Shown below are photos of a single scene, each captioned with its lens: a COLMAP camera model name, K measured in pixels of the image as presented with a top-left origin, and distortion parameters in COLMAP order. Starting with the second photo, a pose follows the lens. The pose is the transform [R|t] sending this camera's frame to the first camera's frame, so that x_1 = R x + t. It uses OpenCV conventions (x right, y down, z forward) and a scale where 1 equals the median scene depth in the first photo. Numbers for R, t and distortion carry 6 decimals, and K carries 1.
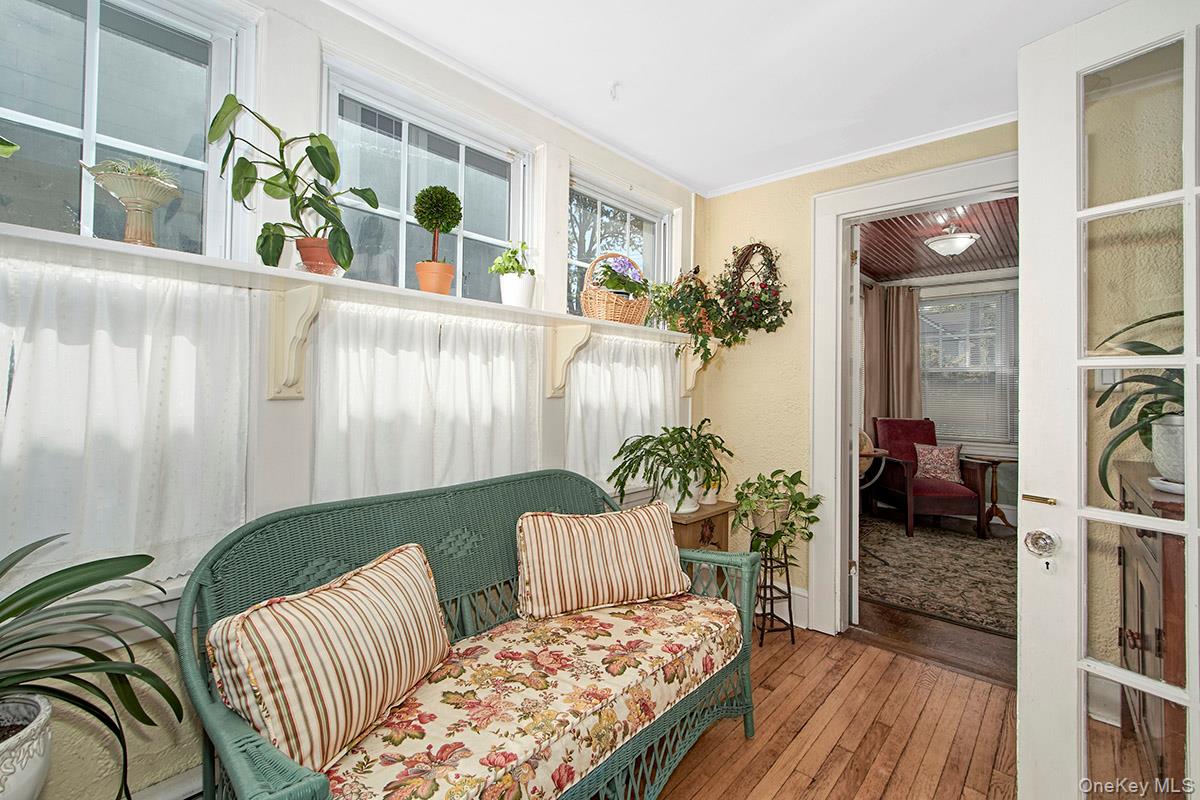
lens RADIAL K [[531.0, 0, 593.0], [0, 531.0, 381.5], [0, 0, 1]] dist [0.000480, -0.000069]
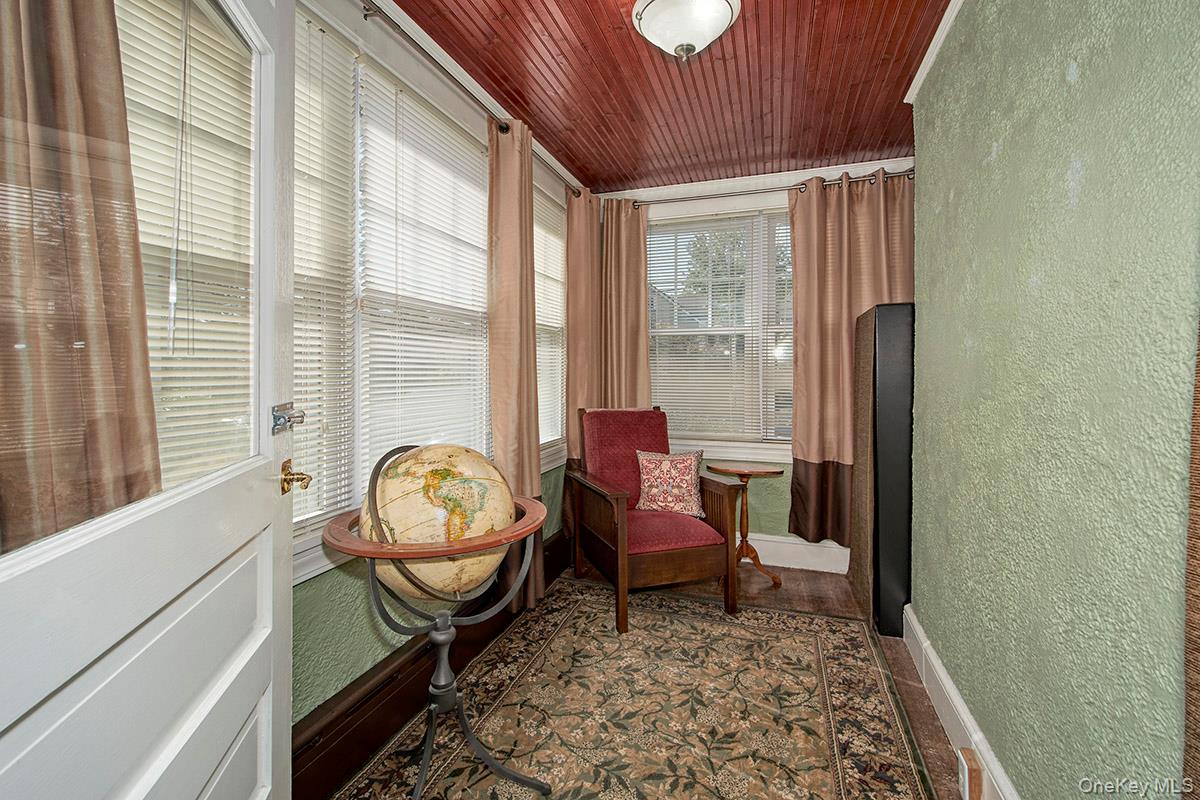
lens RADIAL K [[509.1, 0, 596.5], [0, 509.1, 360.7], [0, 0, 1]] dist [0.000218, -0.000101]
pose [[0.923300, -0.003016, 0.384068, 0.337707], [0.000836, 0.999983, 0.005843, 0.010415], [-0.384079, -0.005073, 0.923286, 0.479353]]
